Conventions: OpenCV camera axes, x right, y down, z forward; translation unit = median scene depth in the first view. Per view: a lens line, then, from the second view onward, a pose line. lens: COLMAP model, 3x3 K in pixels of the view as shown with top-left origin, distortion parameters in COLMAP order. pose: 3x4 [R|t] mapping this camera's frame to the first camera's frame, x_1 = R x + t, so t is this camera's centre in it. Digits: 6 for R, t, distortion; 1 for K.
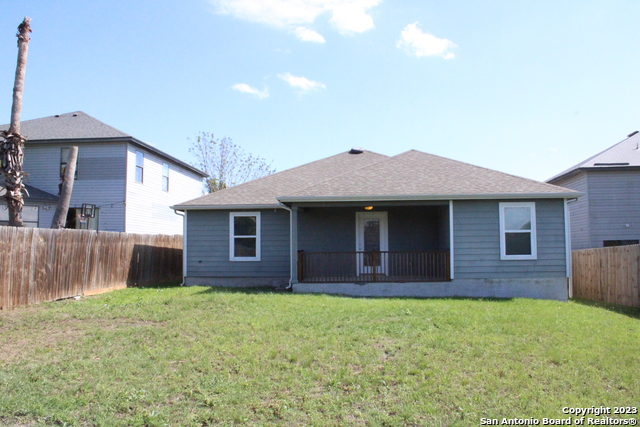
lens RADIAL K [[527.5, 0, 320.0], [0, 527.5, 213.5], [0, 0, 1]] dist [-0.188455, 0.193644]
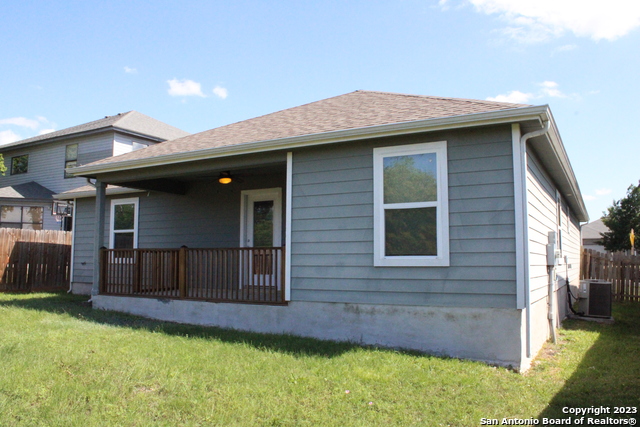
lens RADIAL K [[527.5, 0, 320.0], [0, 527.5, 213.5], [0, 0, 1]] dist [-0.188455, 0.193644]
pose [[0.912246, -0.028492, -0.408650, 0.501625], [0.019763, 0.999478, -0.025567, 0.052232], [0.409165, 0.015247, 0.912333, 0.530108]]
